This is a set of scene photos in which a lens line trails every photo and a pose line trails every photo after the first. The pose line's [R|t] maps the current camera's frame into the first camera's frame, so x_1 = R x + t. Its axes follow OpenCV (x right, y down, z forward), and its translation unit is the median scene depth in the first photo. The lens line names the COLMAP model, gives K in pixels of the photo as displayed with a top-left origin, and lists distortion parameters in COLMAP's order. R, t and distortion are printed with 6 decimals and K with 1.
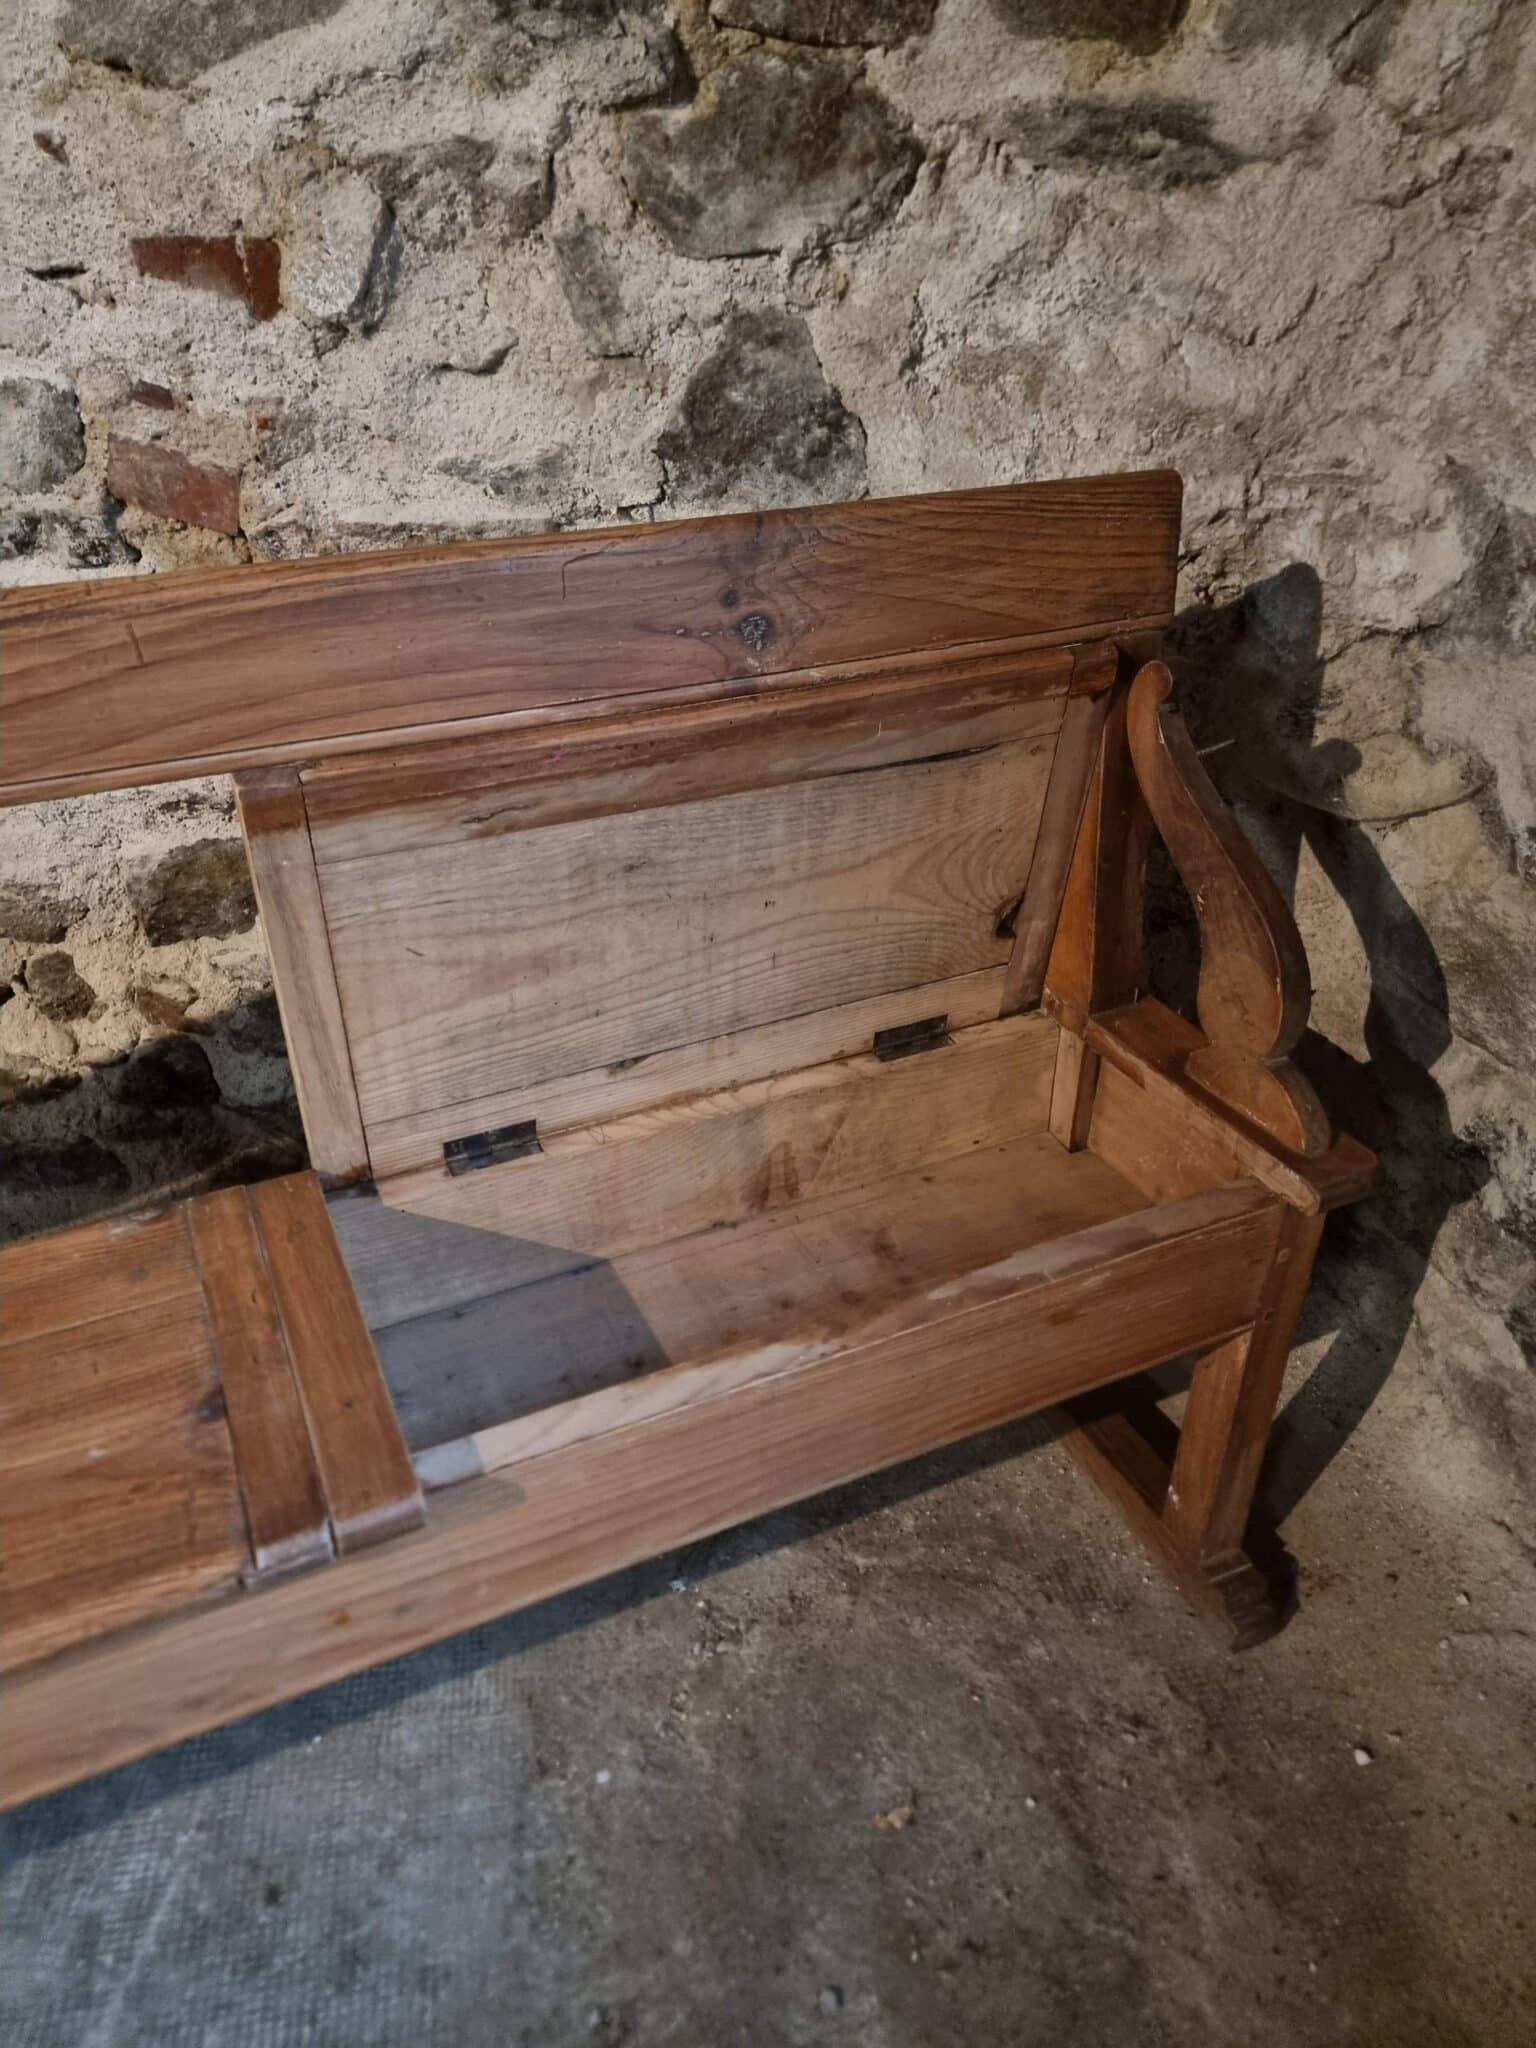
lens RADIAL K [[1410.9, 0, 735.8], [0, 1410.9, 1036.5], [0, 0, 1]] dist [0.081673, -0.080127]
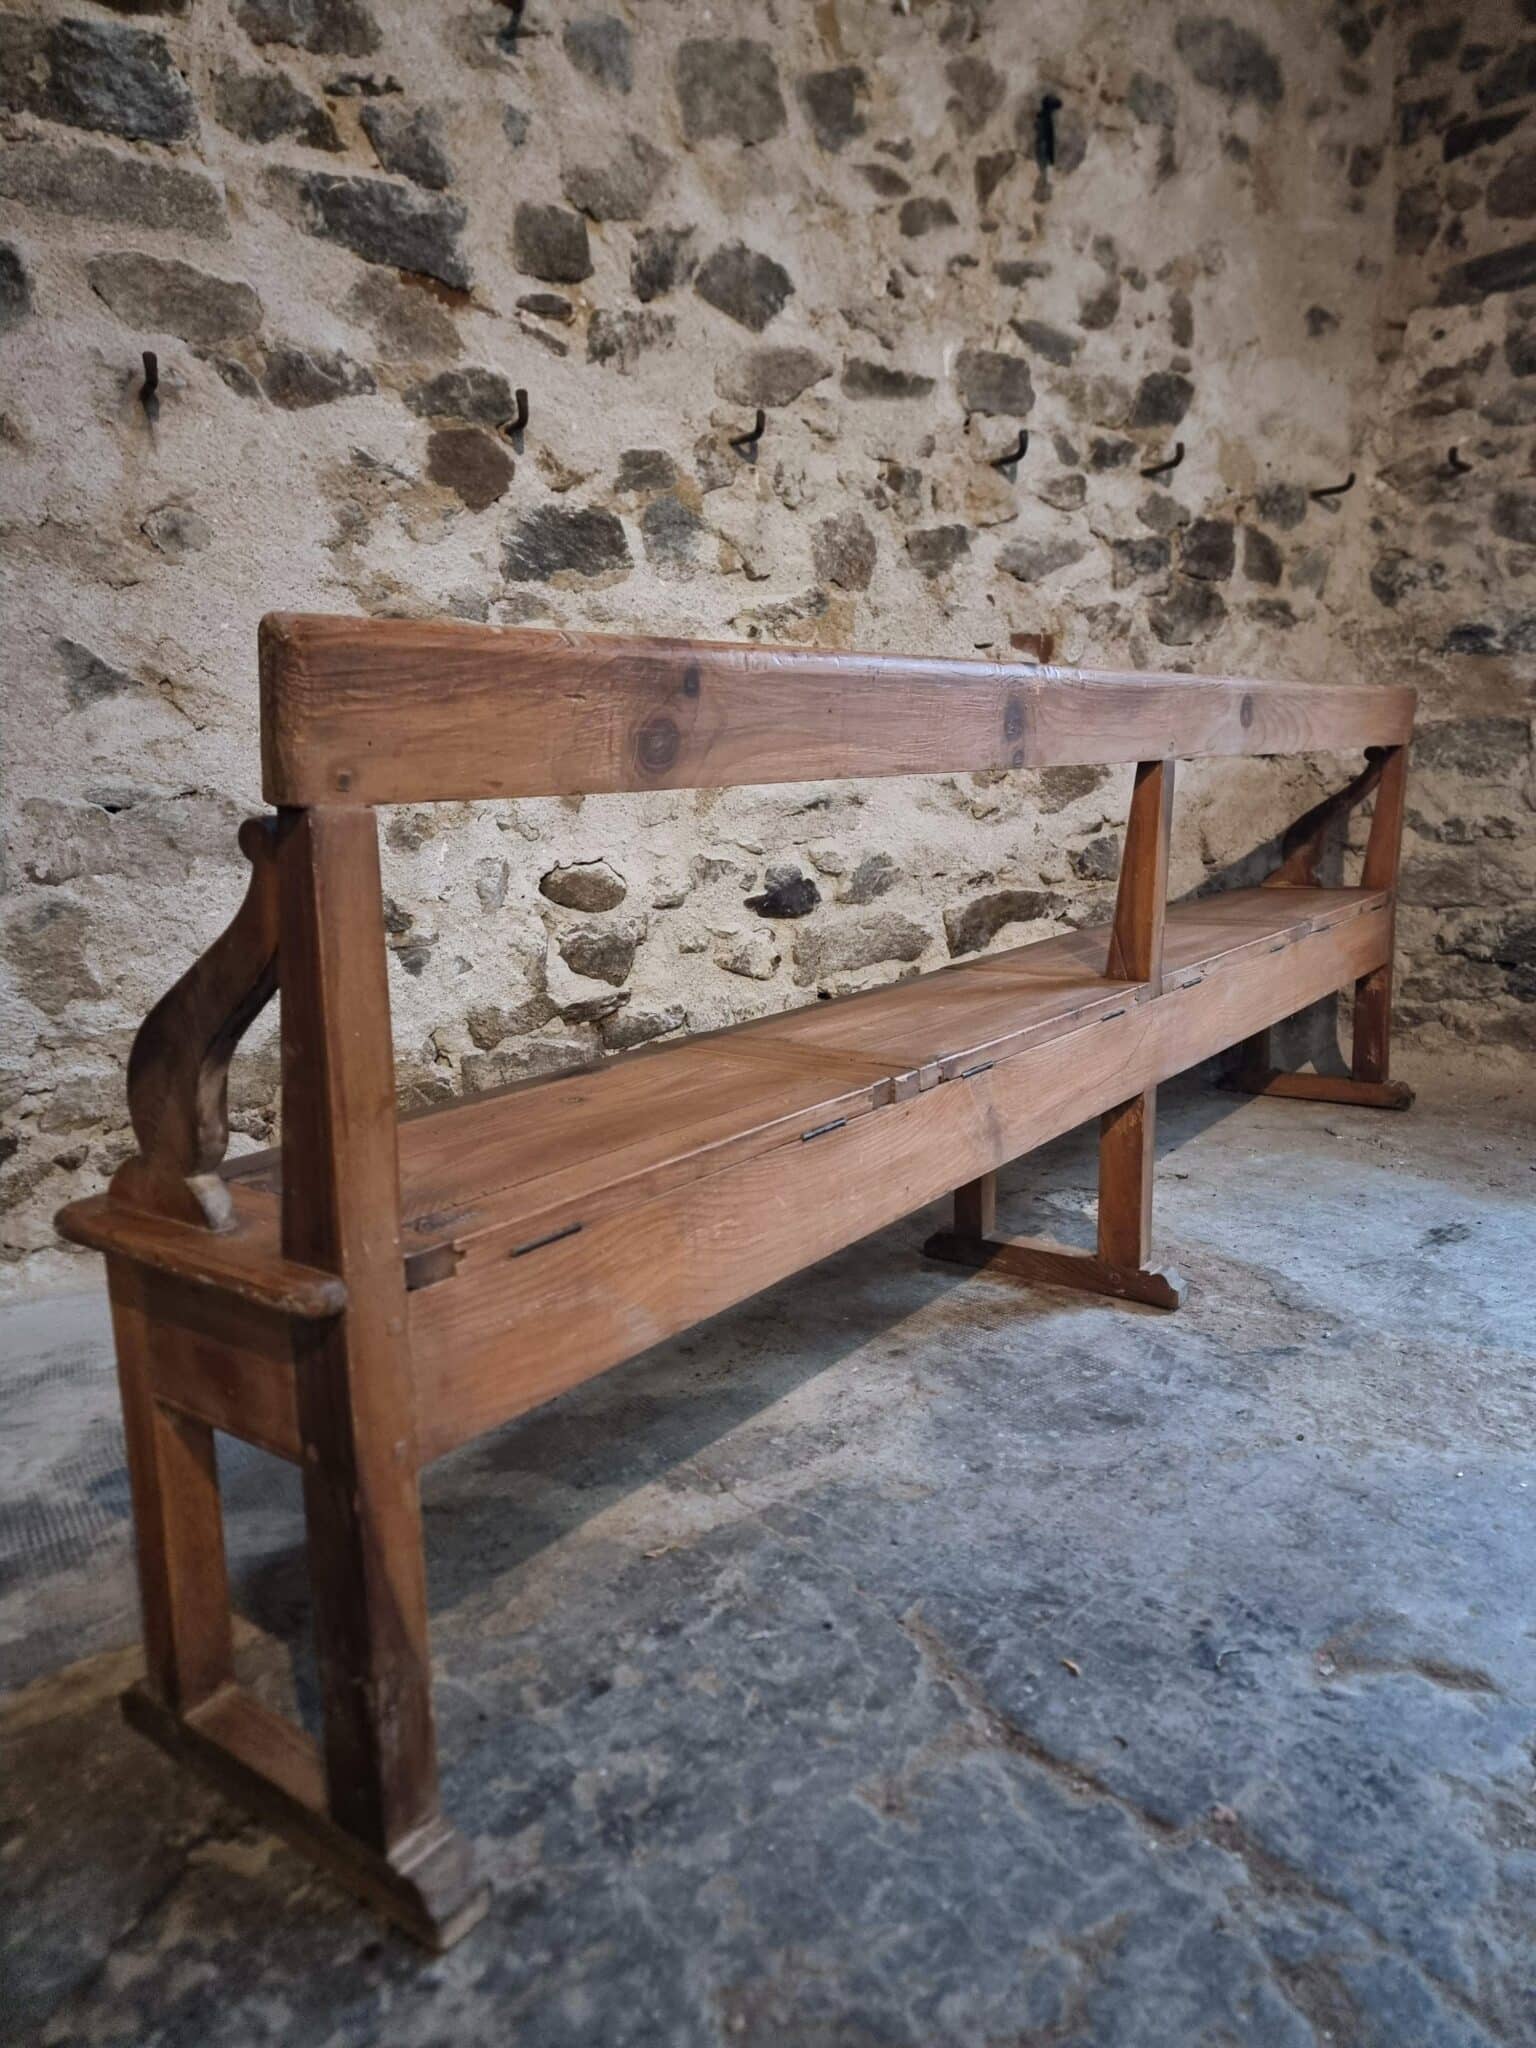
lens RADIAL K [[1429.2, 0, 752.1], [0, 1429.2, 1049.6], [0, 0, 1]] dist [0.070017, -0.064430]
pose [[0.851590, -0.116251, 0.511156, -2.133387], [0.288713, 0.917893, -0.272245, 0.652658], [-0.437538, 0.379419, 0.815231, -0.563411]]
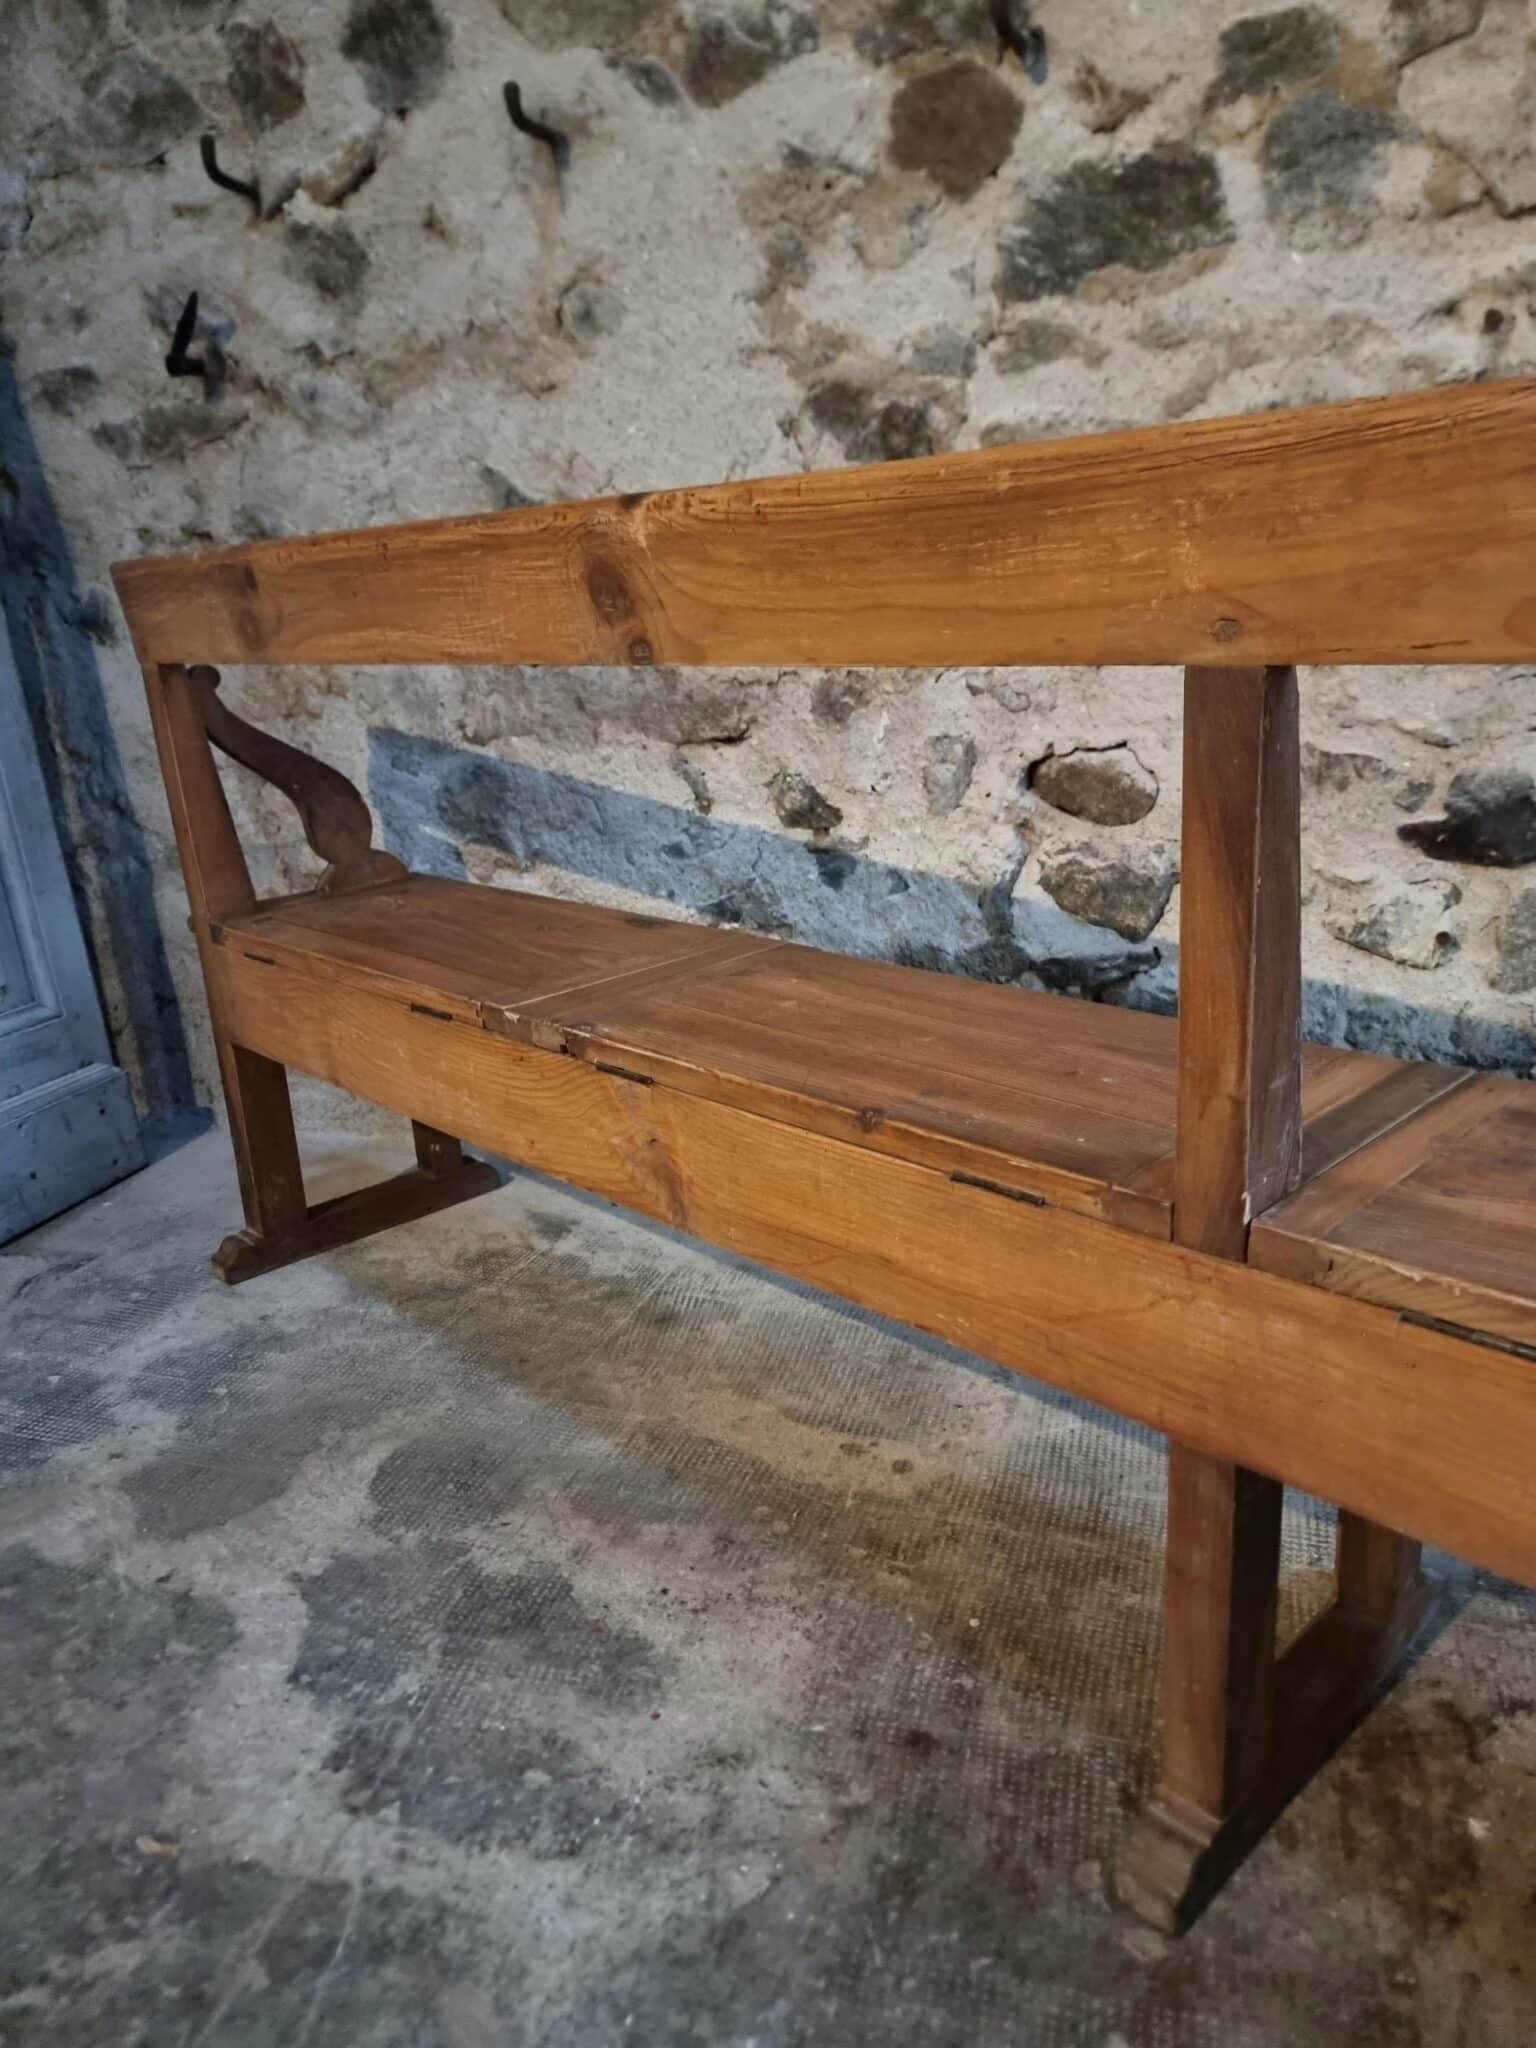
lens RADIAL K [[1425.6, 0, 756.2], [0, 1425.6, 1054.2], [0, 0, 1]] dist [0.066337, -0.064846]
pose [[0.935076, 0.070437, -0.347378, -1.021776], [-0.144447, 0.970707, -0.191997, 0.346978], [0.323678, 0.229709, 0.917859, -0.138695]]
